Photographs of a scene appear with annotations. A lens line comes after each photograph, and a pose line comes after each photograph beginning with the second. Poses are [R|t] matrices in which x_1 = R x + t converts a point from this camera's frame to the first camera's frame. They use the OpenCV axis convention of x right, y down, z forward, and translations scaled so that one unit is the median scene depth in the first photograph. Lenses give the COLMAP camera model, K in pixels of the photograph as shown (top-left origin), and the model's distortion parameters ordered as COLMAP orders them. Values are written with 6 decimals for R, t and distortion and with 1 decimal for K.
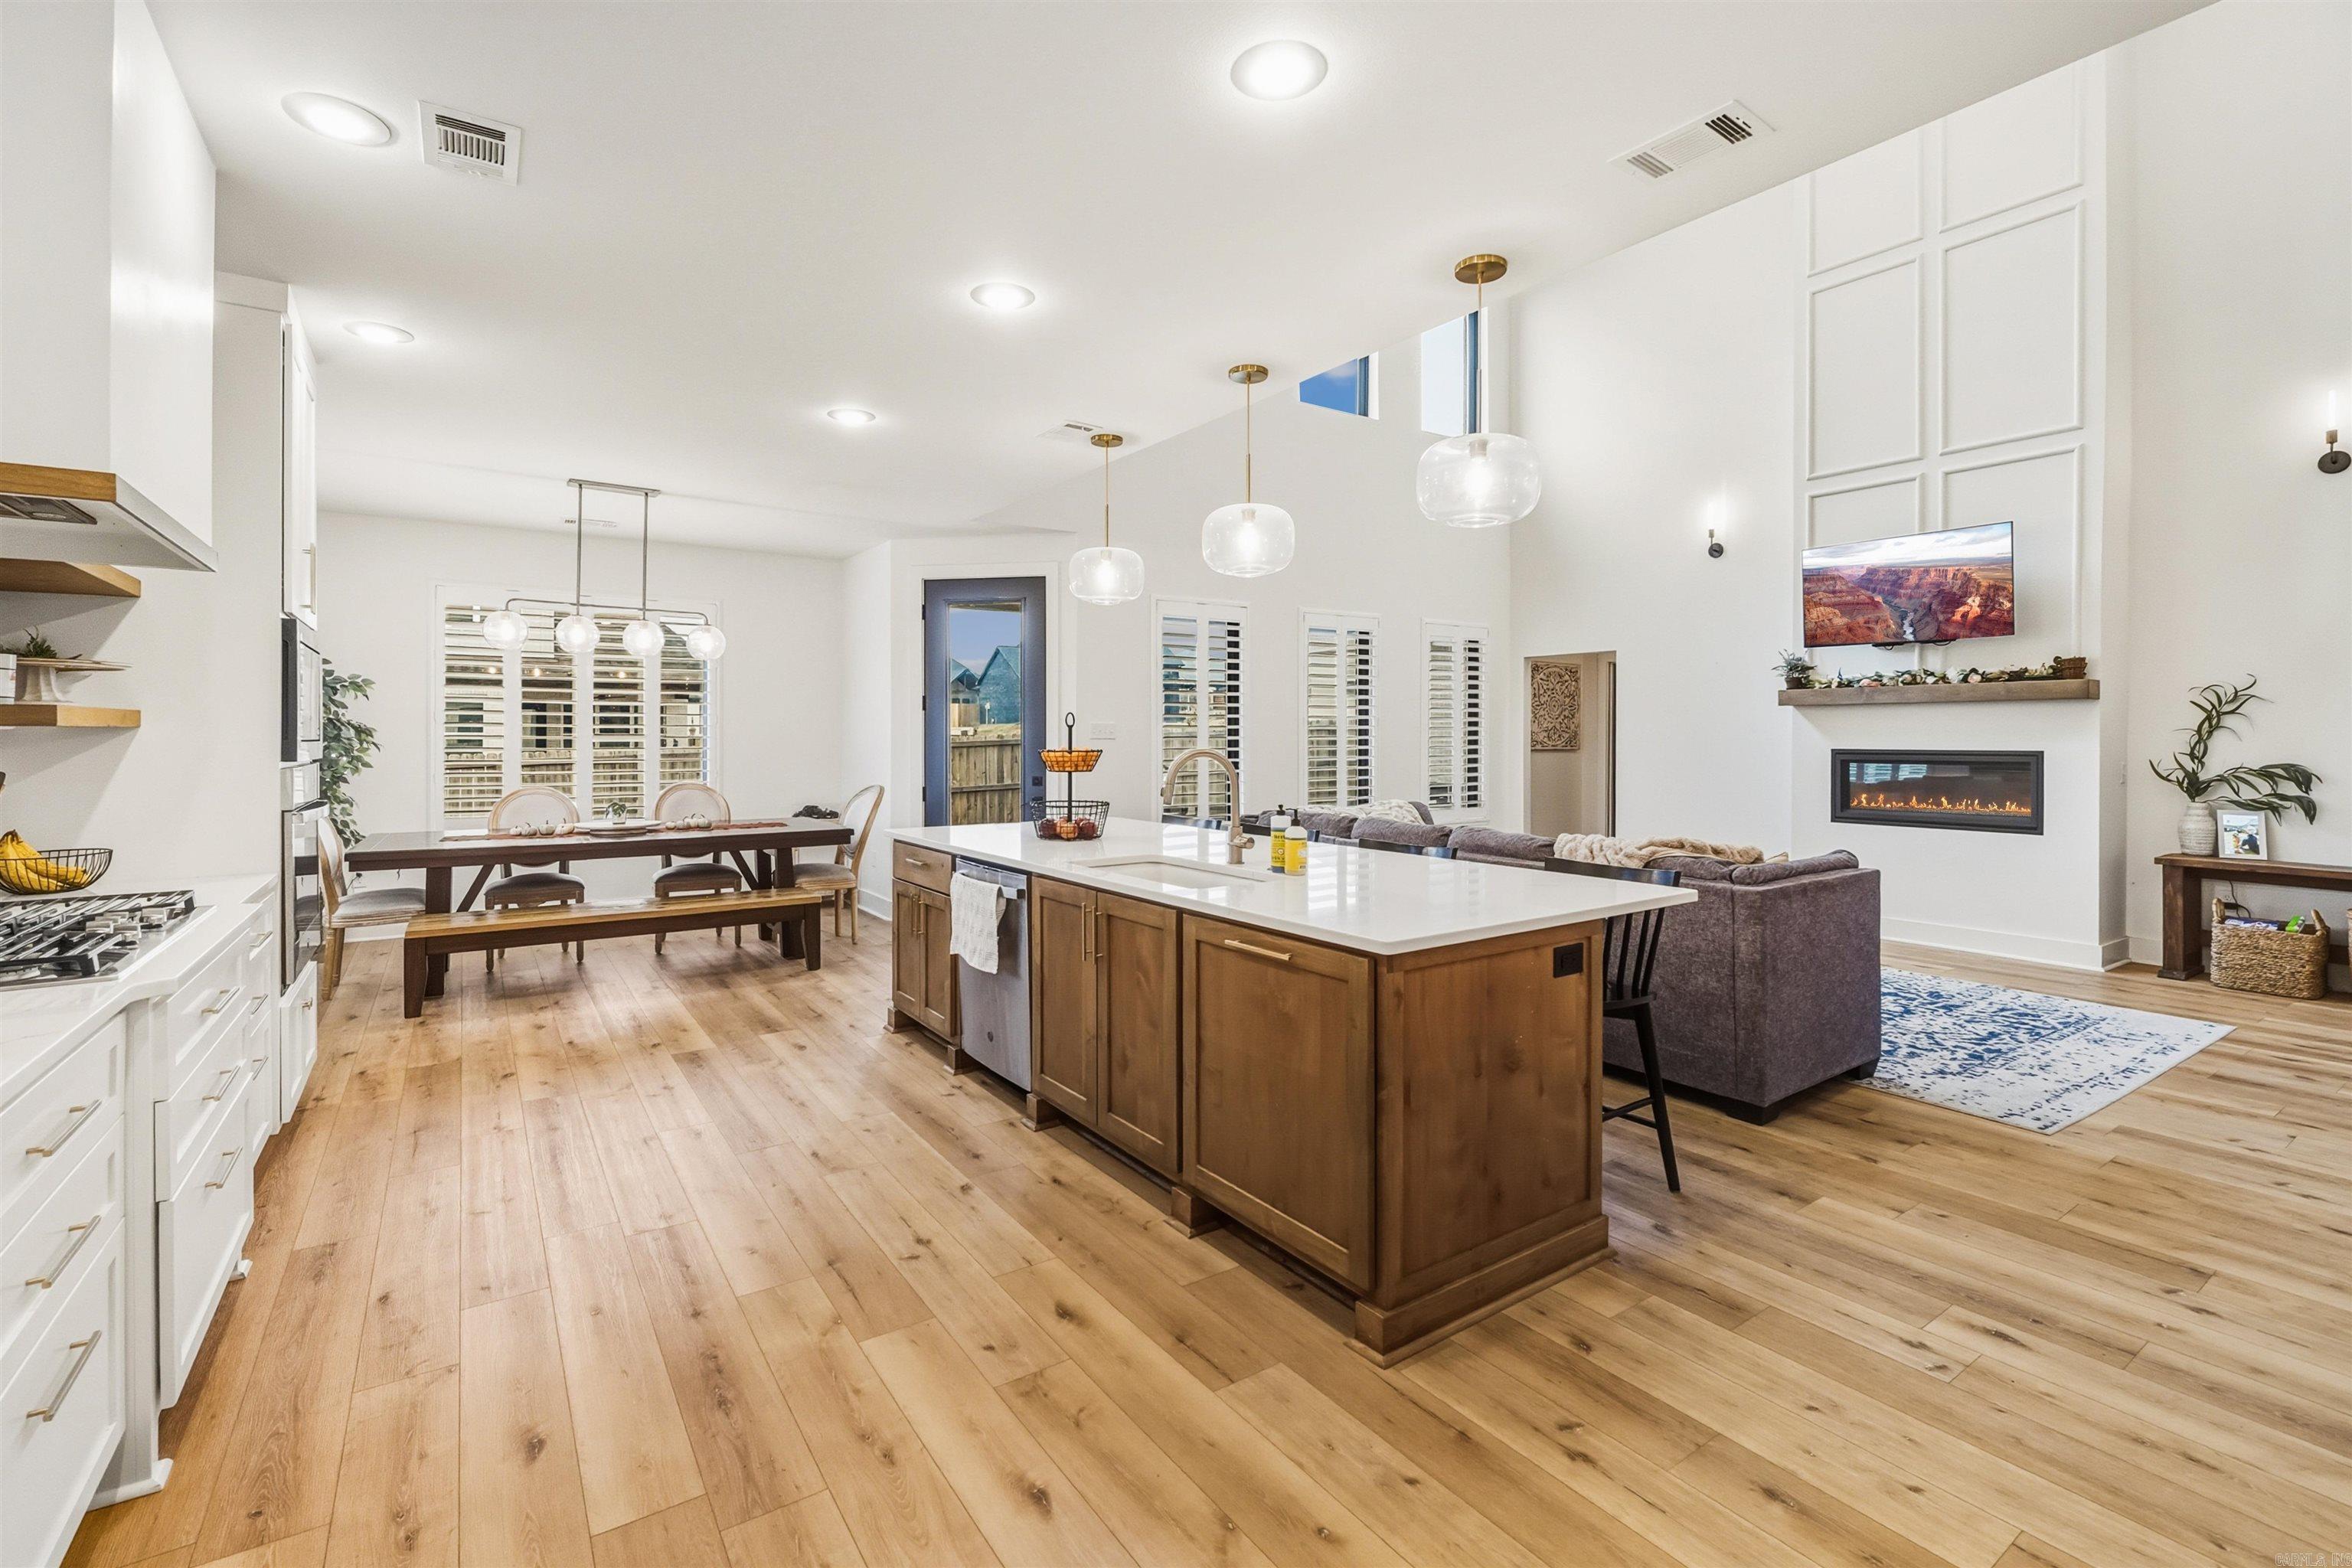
lens RADIAL K [[1033.8, 0, 1164.5], [0, 1033.8, 737.5], [0, 0, 1]] dist [0.000474, 0.000119]
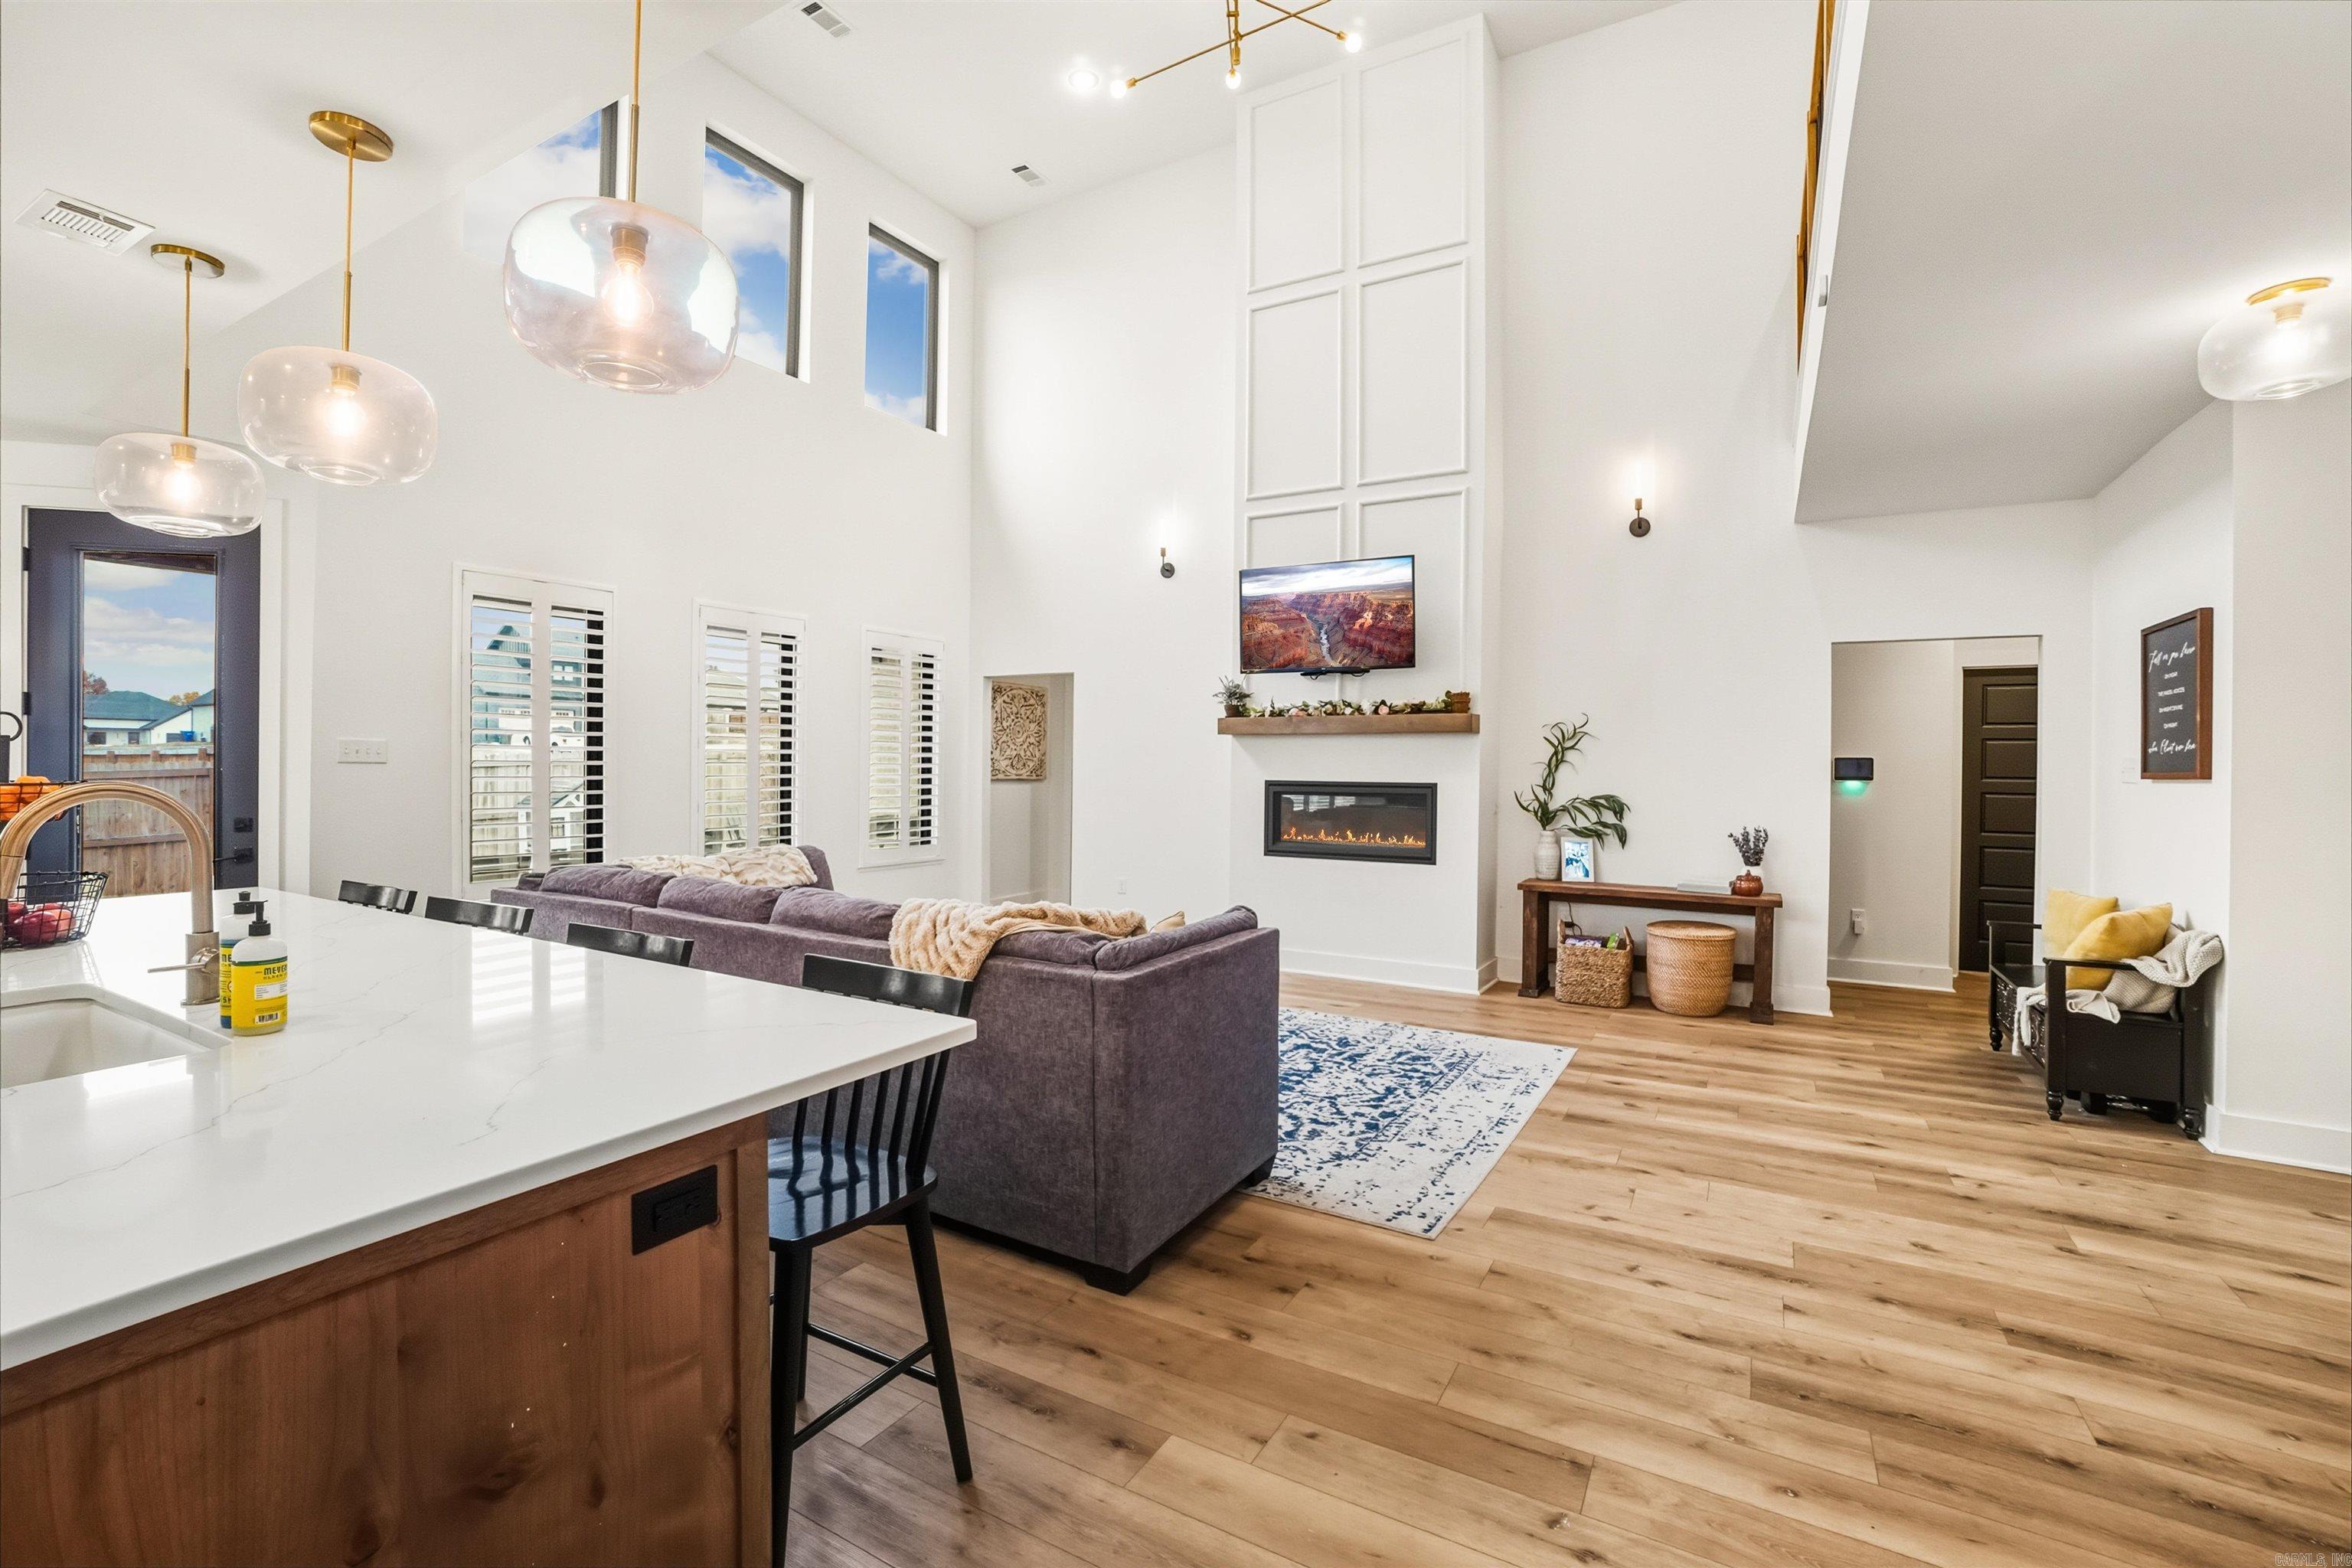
lens RADIAL K [[1023.4, 0, 1170.0], [0, 1023.4, 767.9], [0, 0, 1]] dist [-0.047583, 0.000060]
pose [[0.901687, 0.007489, 0.432324, 0.197462], [-0.008783, 0.999961, 0.000996, -0.000551], [-0.432299, -0.004695, 0.901718, 0.229685]]
